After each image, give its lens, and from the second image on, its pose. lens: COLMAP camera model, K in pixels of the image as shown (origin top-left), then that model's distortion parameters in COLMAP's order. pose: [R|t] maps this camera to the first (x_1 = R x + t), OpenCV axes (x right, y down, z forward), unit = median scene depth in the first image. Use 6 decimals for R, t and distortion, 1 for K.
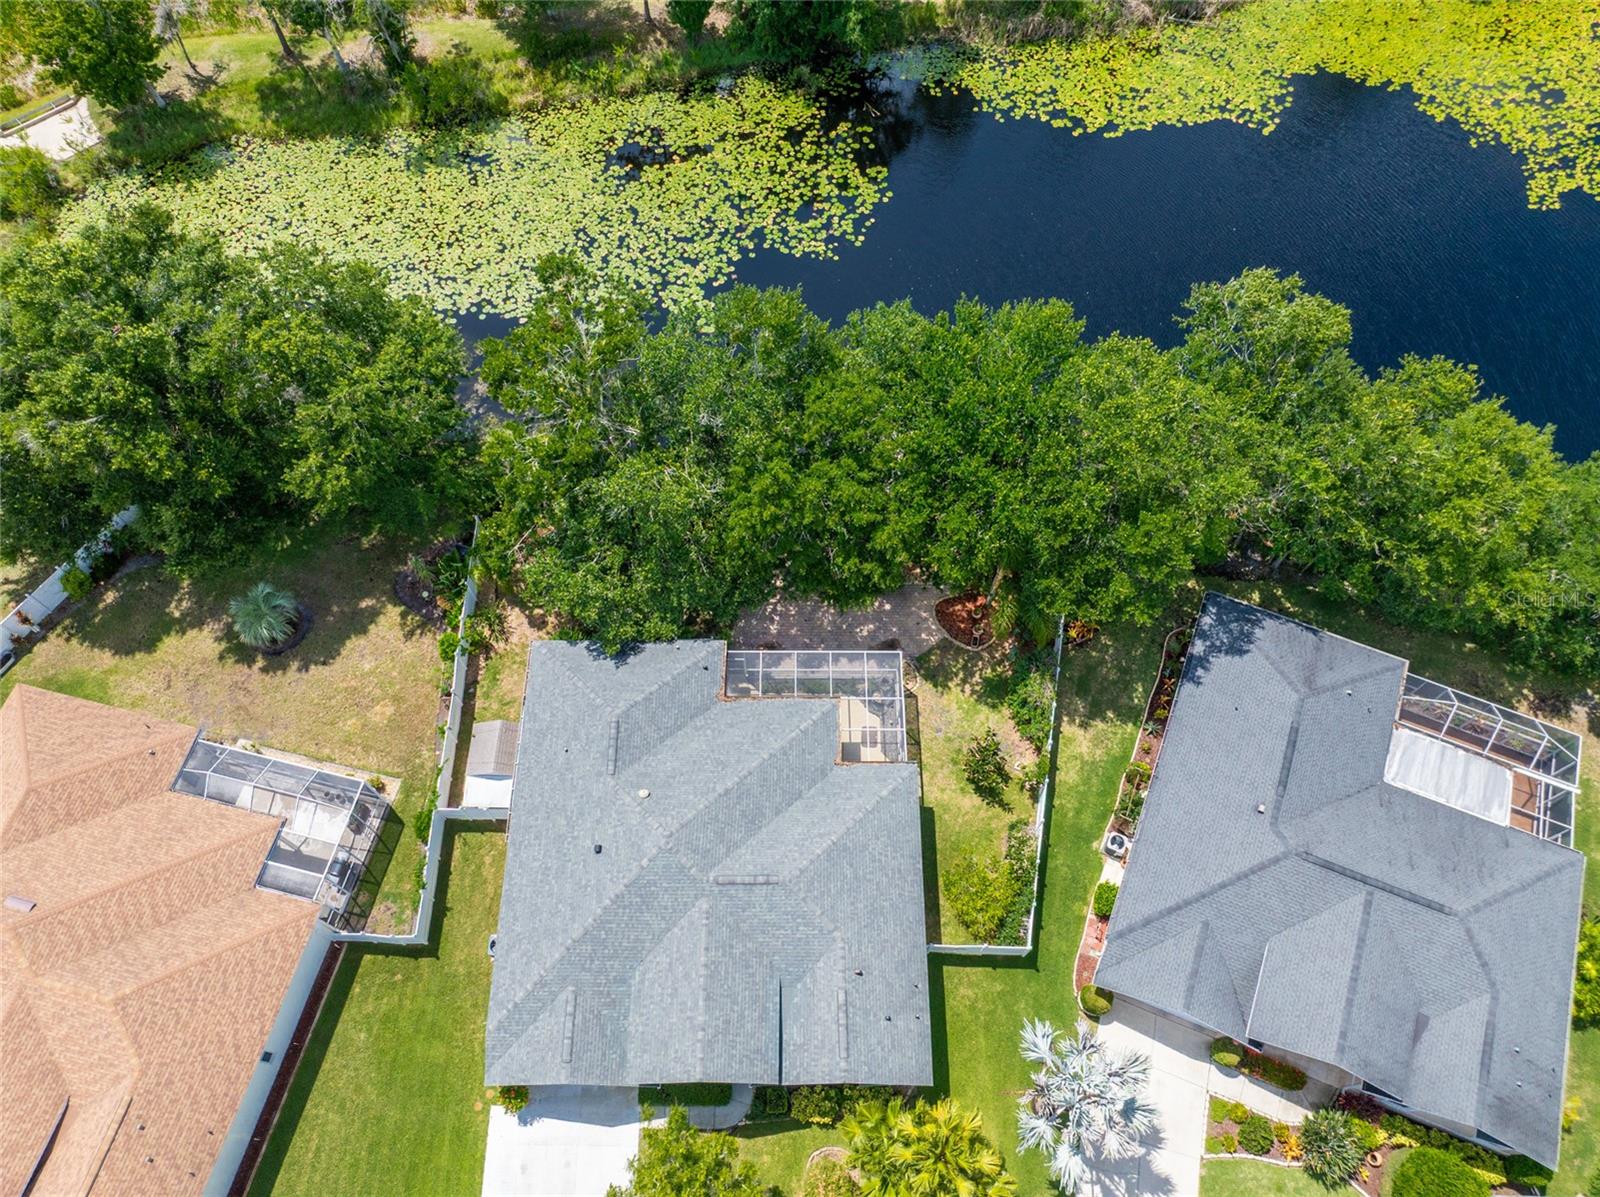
lens RADIAL K [[1122.8, 0, 811.0], [0, 1122.8, 598.6], [0, 0, 1]] dist [-0.035392, 0.004921]
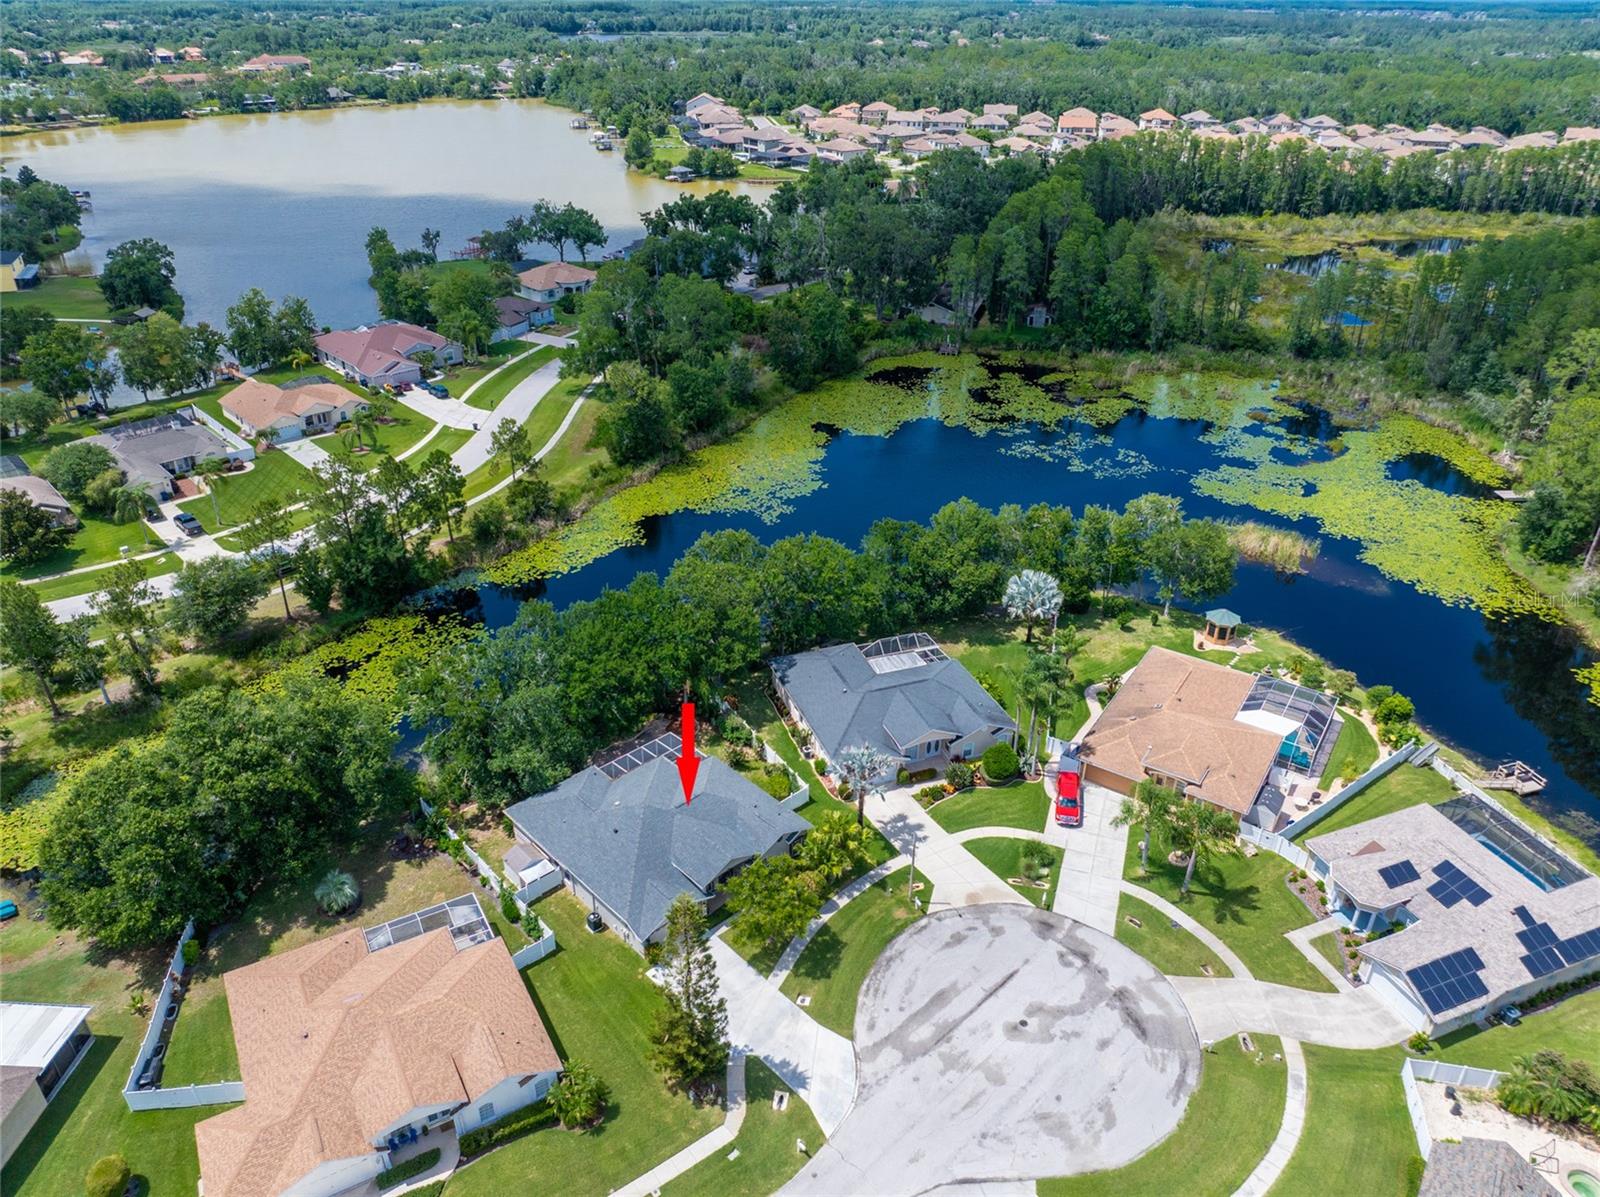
lens RADIAL K [[1127.2, 0, 811.4], [0, 1127.2, 590.6], [0, 0, 1]] dist [-0.039983, 0.007818]
pose [[0.722580, -0.331329, 0.606711, -0.819435], [0.608595, 0.721145, -0.331002, 0.643151], [-0.327856, 0.608417, 0.722730, -0.641427]]
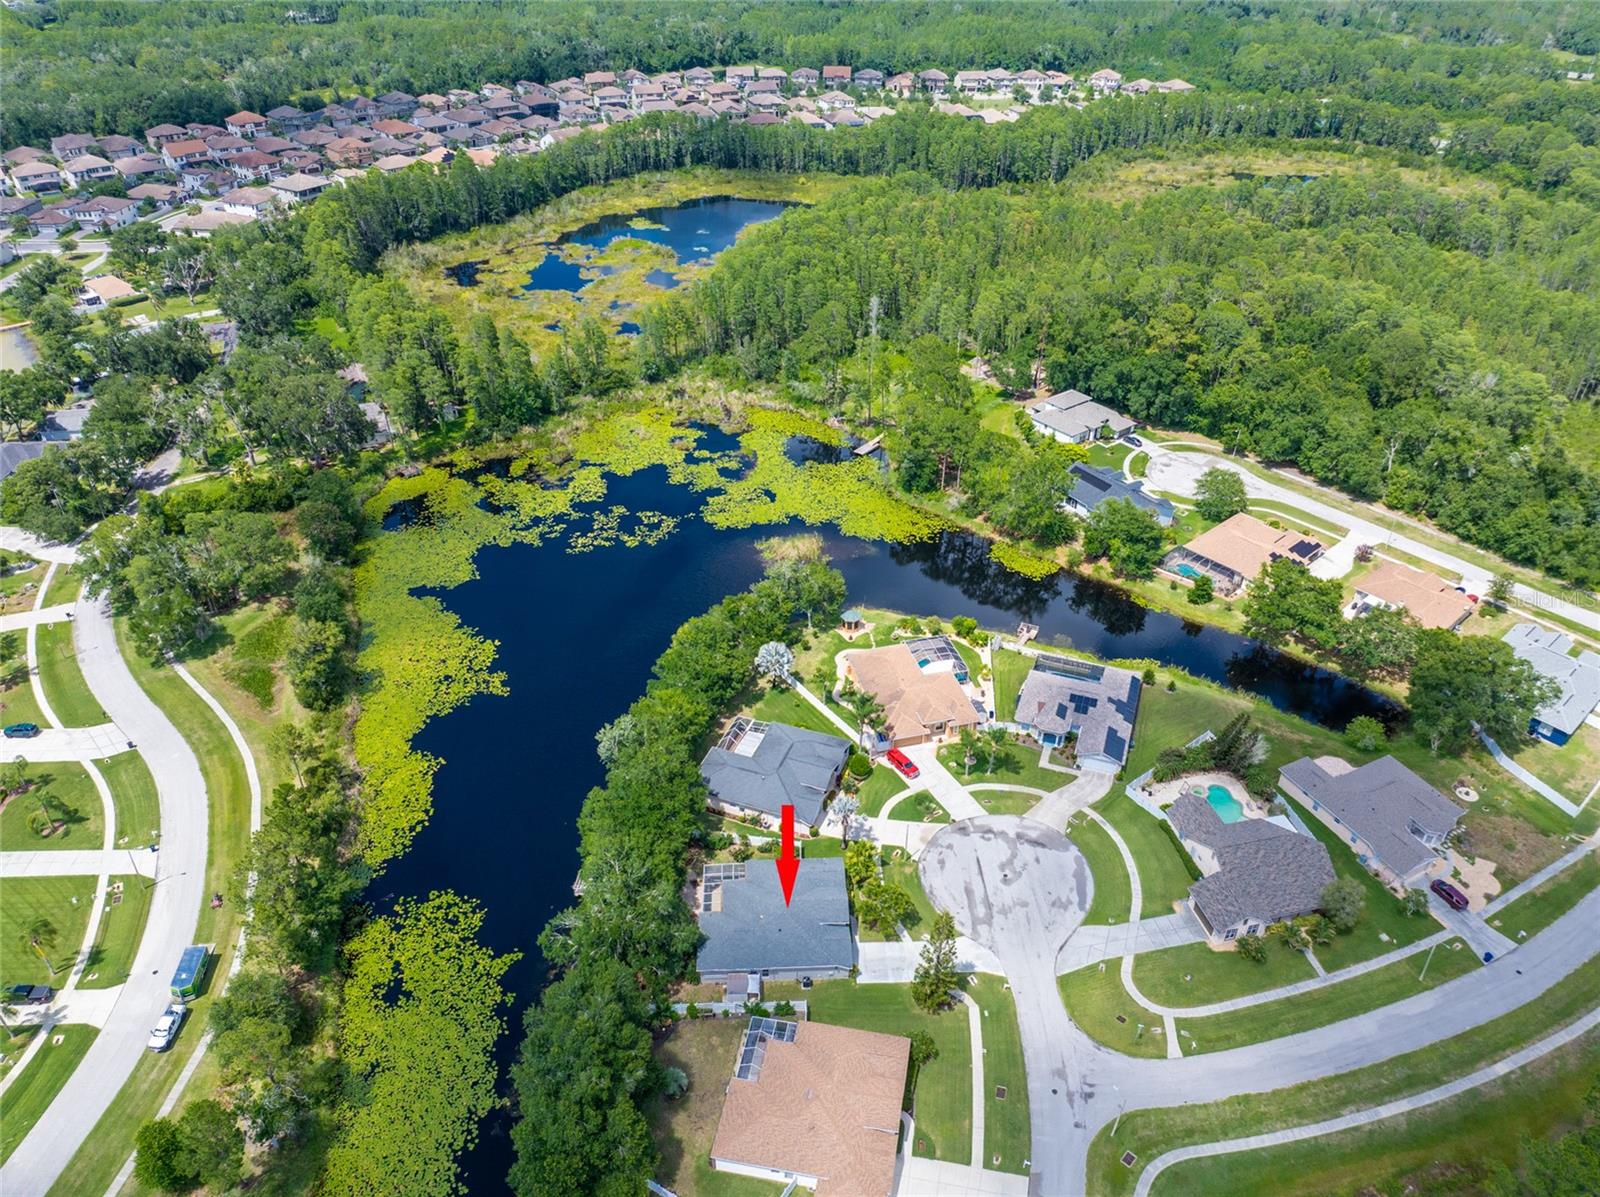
lens RADIAL K [[1127.2, 0, 811.4], [0, 1127.2, 590.6], [0, 0, 1]] dist [-0.039983, 0.007818]
pose [[-0.045596, -0.559975, 0.827254, -1.830082], [0.879328, 0.370461, 0.299235, -0.794664], [-0.474029, 0.741071, 0.475510, -0.979755]]
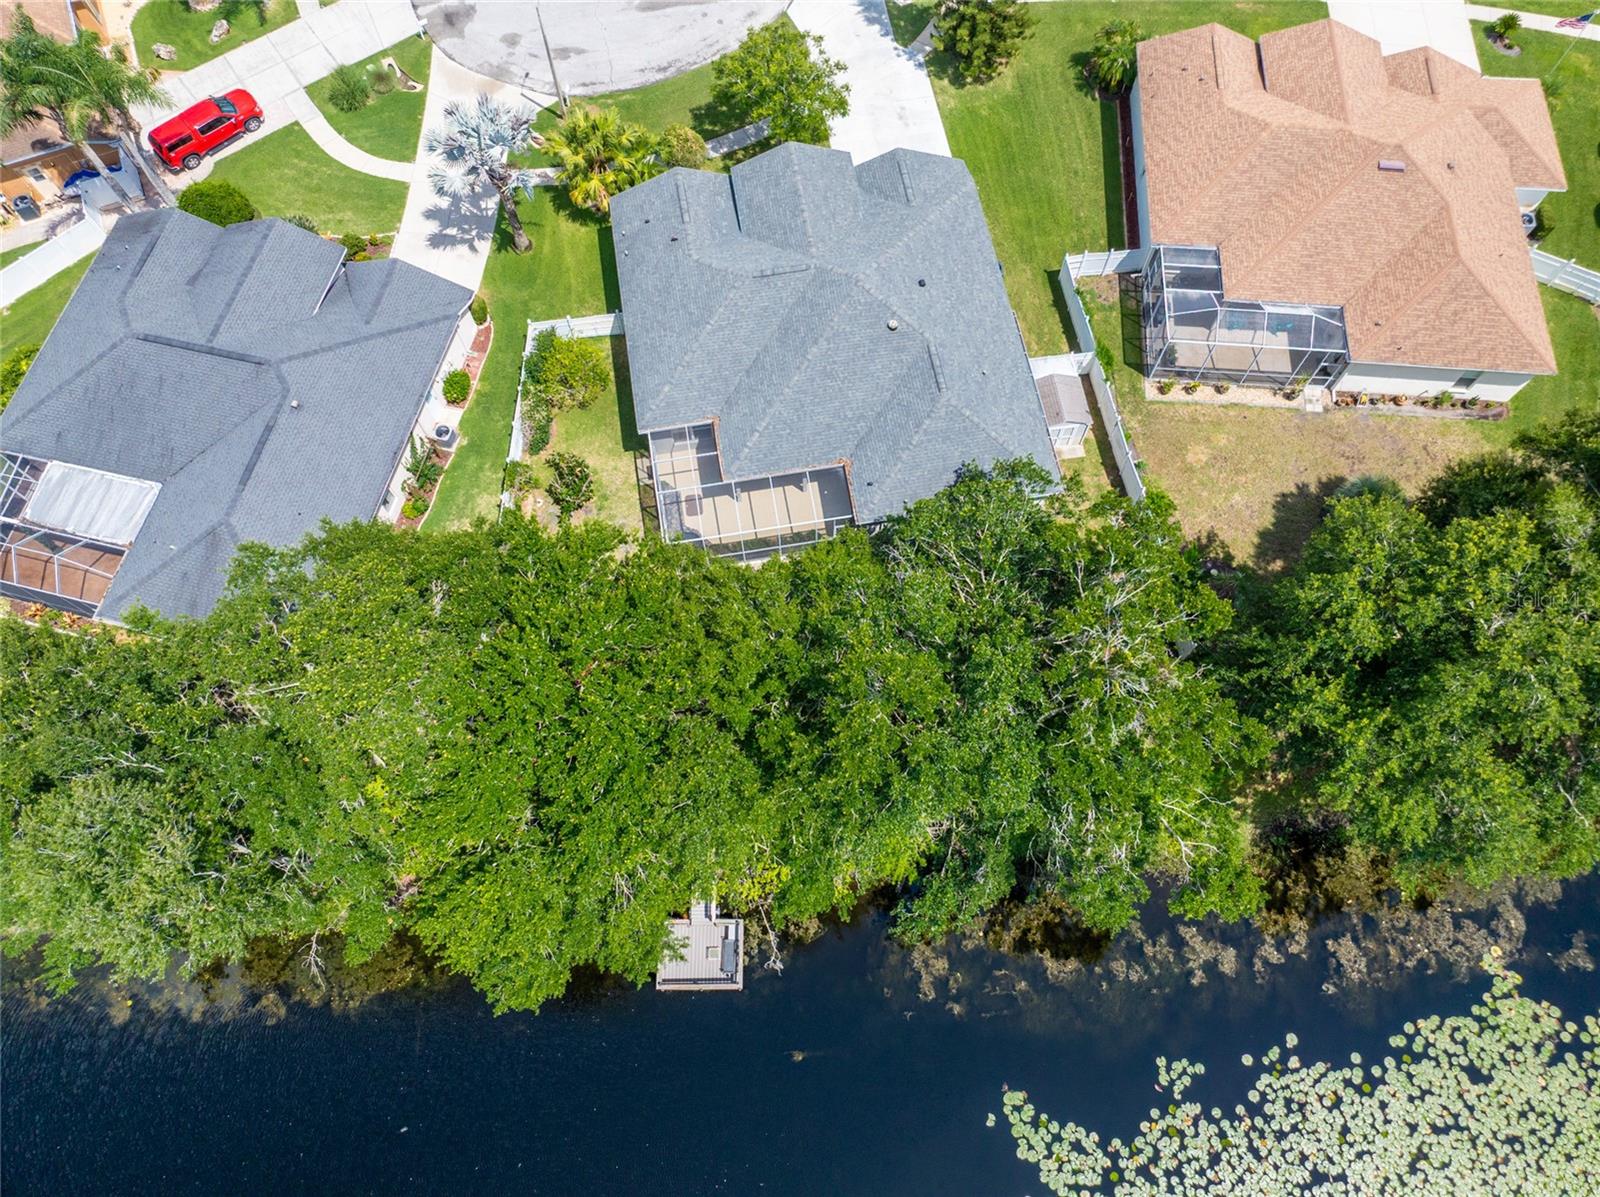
lens RADIAL K [[1129.6, 0, 811.0], [0, 1129.6, 599.6], [0, 0, 1]] dist [-0.049785, 0.029351]
pose [[-0.986651, 0.148517, -0.066808, 0.029107], [-0.146422, -0.629452, 0.763119, -0.652422], [0.071283, 0.762714, 0.642795, 0.435425]]
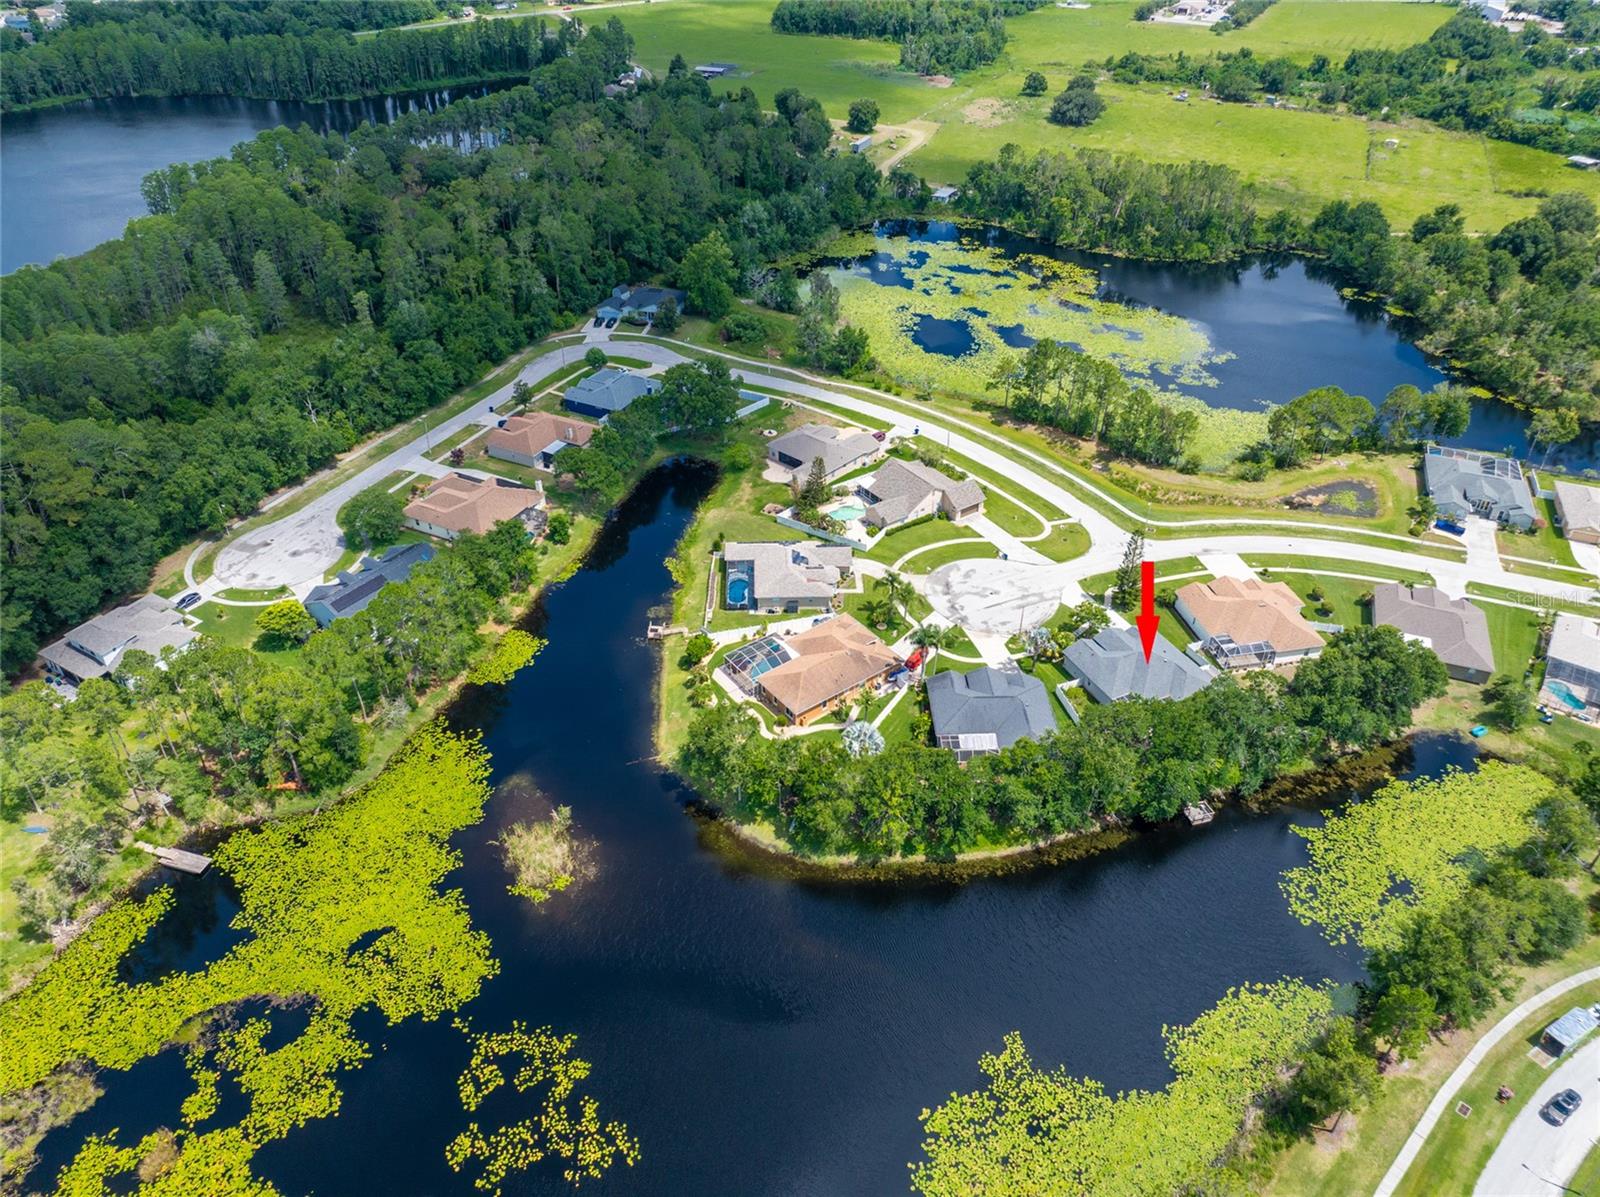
lens RADIAL K [[1127.2, 0, 811.4], [0, 1127.2, 590.6], [0, 0, 1]] dist [-0.039983, 0.007818]
pose [[-0.908208, 0.230336, -0.349433, 1.887329], [-0.376743, -0.086324, 0.922287, -2.438136], [0.182271, 0.969275, 0.165178, -0.075099]]
